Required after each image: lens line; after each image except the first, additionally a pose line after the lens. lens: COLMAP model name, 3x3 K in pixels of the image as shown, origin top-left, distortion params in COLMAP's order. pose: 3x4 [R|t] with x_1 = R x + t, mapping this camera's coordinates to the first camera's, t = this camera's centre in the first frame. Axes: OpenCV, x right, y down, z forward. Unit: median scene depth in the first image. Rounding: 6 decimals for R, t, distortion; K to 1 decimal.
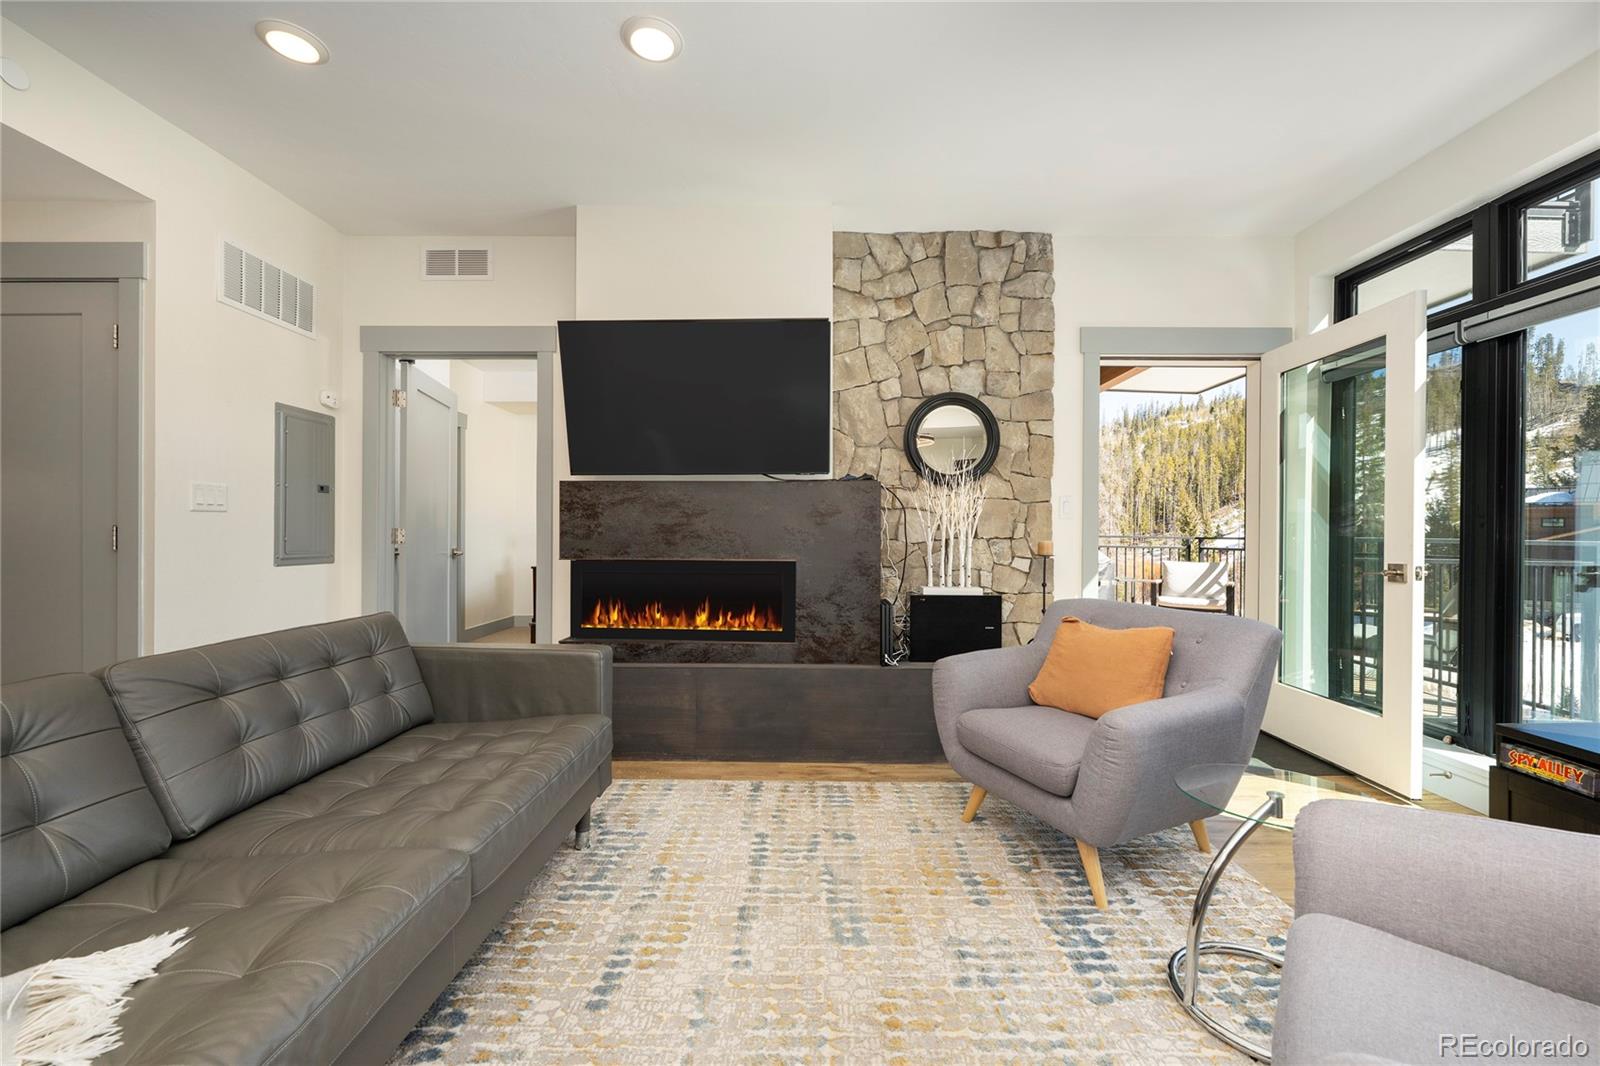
lens RADIAL K [[633.6, 0, 803.7], [0, 633.6, 542.1], [0, 0, 1]] dist [0.001694, -0.000150]
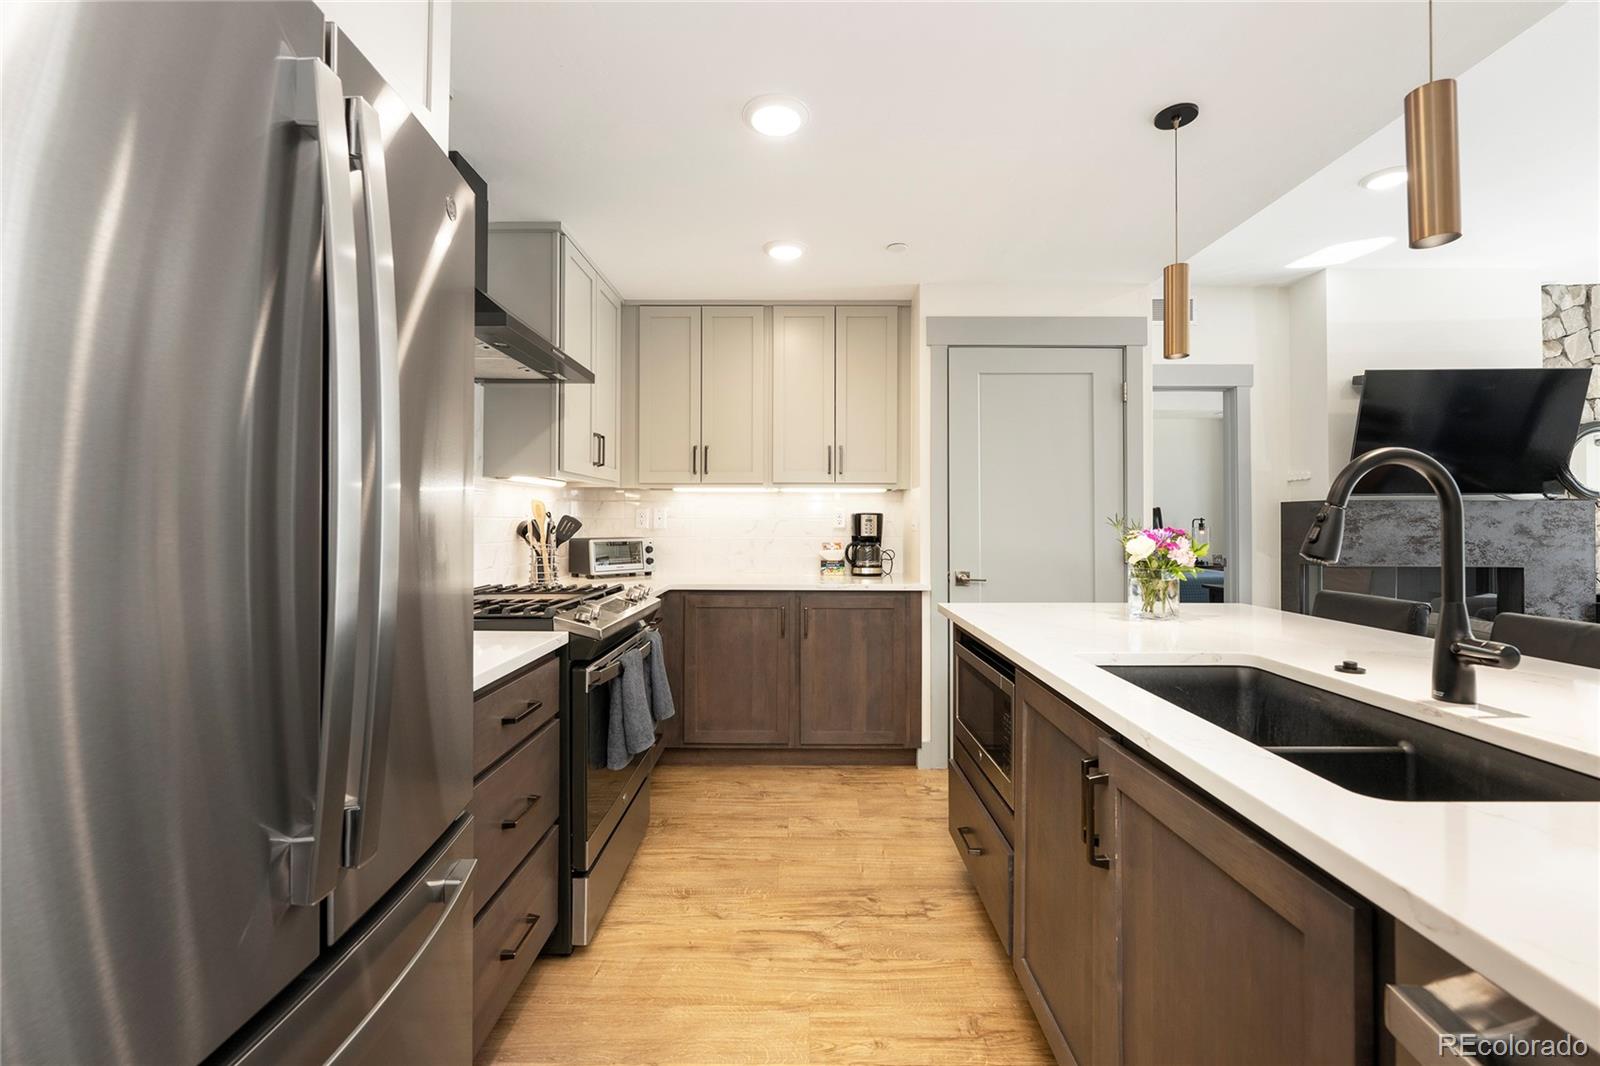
lens RADIAL K [[633.6, 0, 806.5], [0, 633.6, 522.0], [0, 0, 1]] dist [0.001694, -0.000150]
pose [[0.999989, -0.000907, 0.004534, -1.229138], [0.000943, 0.999968, -0.007964, -0.042087], [-0.004527, 0.007968, 0.999958, -0.164873]]
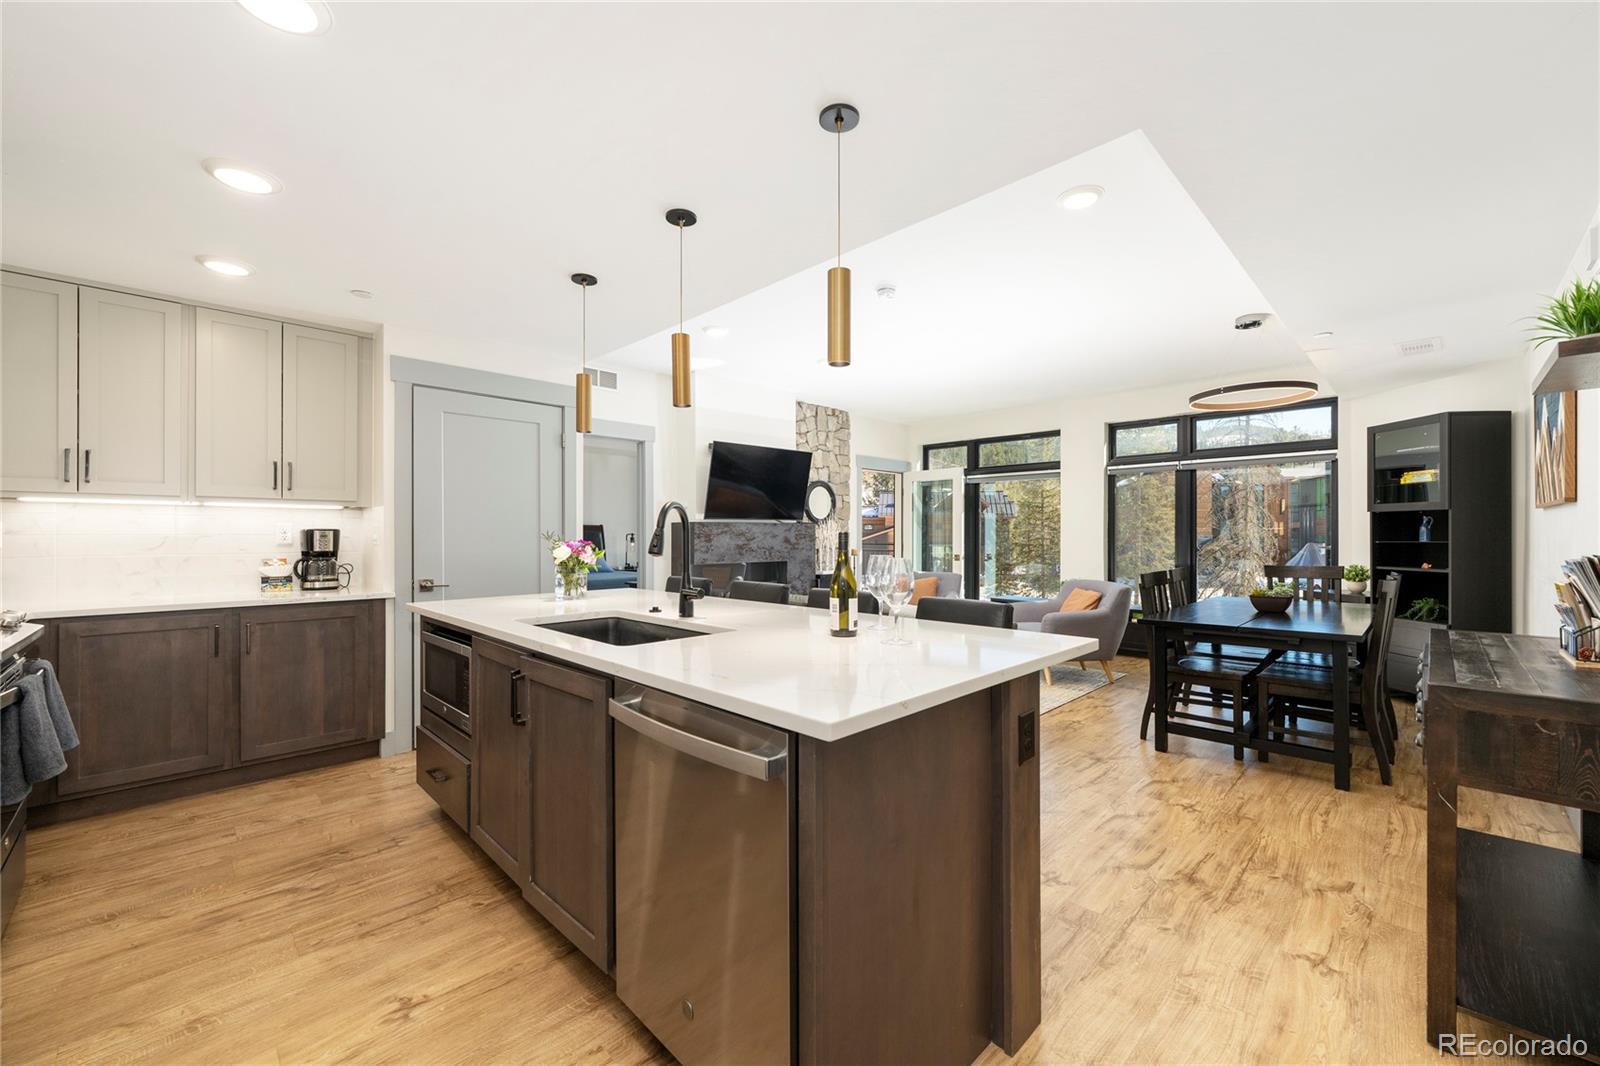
lens RADIAL K [[633.6, 0, 813.6], [0, 633.6, 530.2], [0, 0, 1]] dist [0.001694, -0.000150]
pose [[0.693005, 0.002454, 0.720929, -1.318635], [0.010879, 0.999845, -0.013862, -0.038816], [-0.720851, 0.017450, 0.692871, -0.462274]]
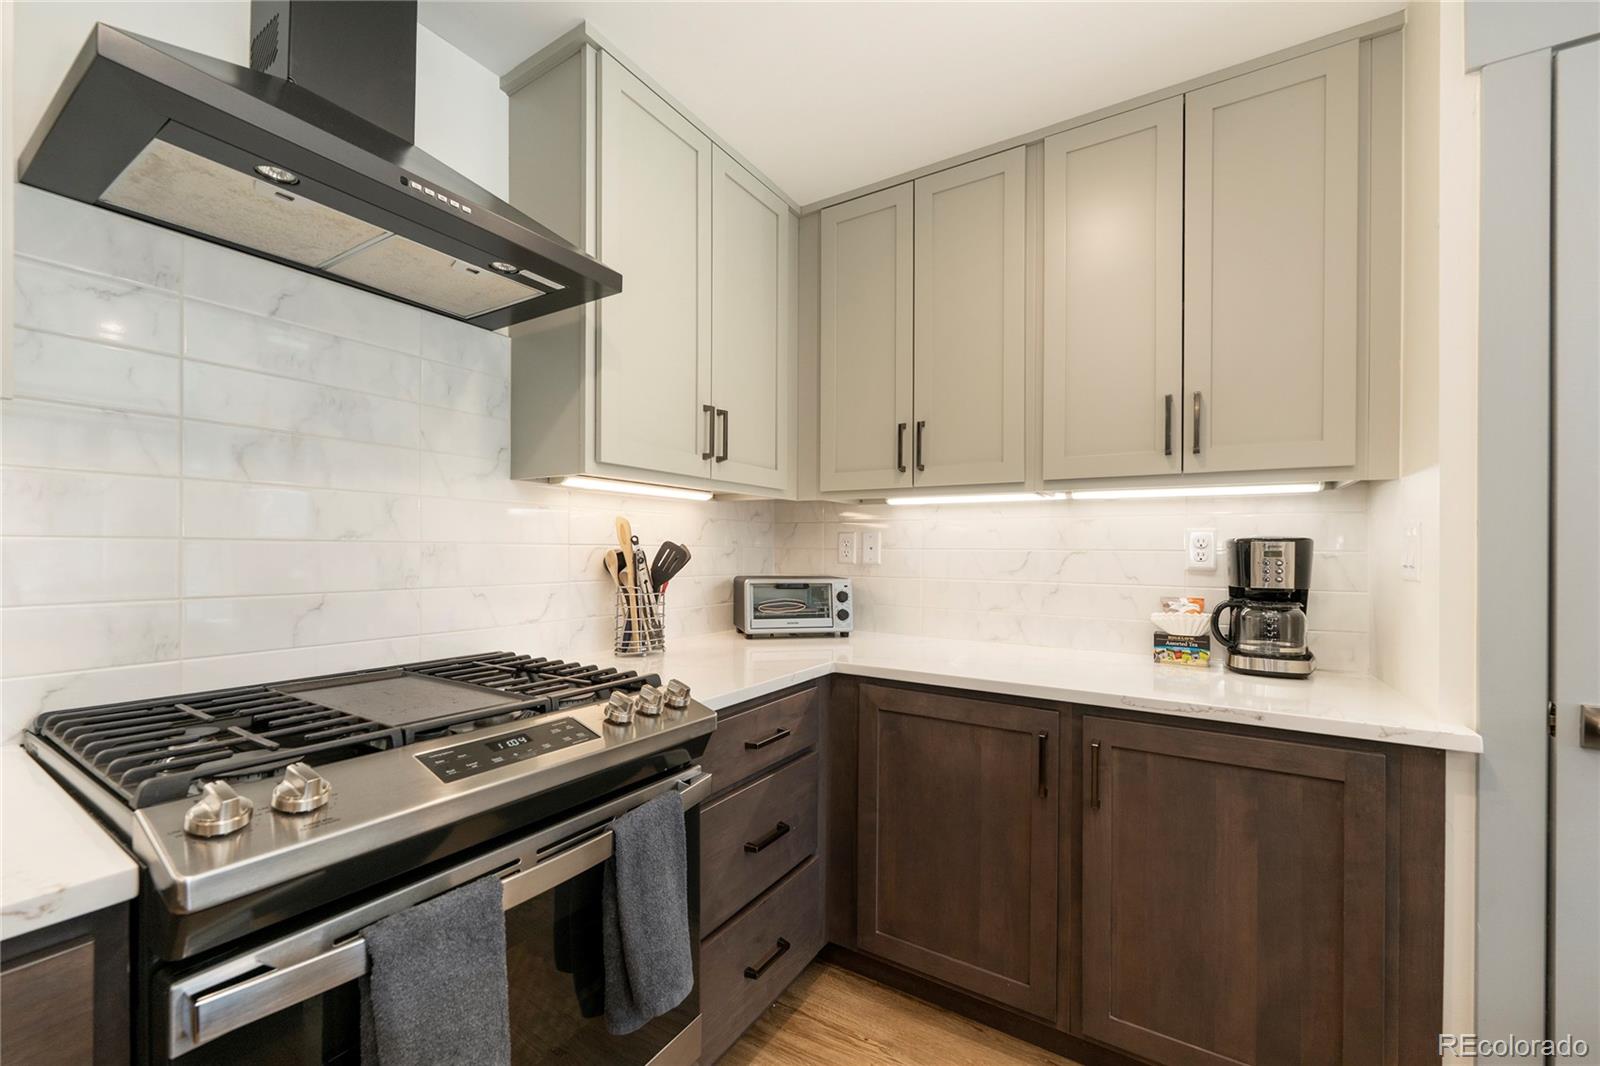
lens RADIAL K [[633.6, 0, 803.1], [0, 633.6, 549.3], [0, 0, 1]] dist [0.001694, -0.000150]
pose [[0.848449, 0.003103, -0.529267, -1.170702], [-0.011921, 0.999841, -0.013248, -0.045606], [0.529142, 0.017550, 0.848352, 0.276606]]
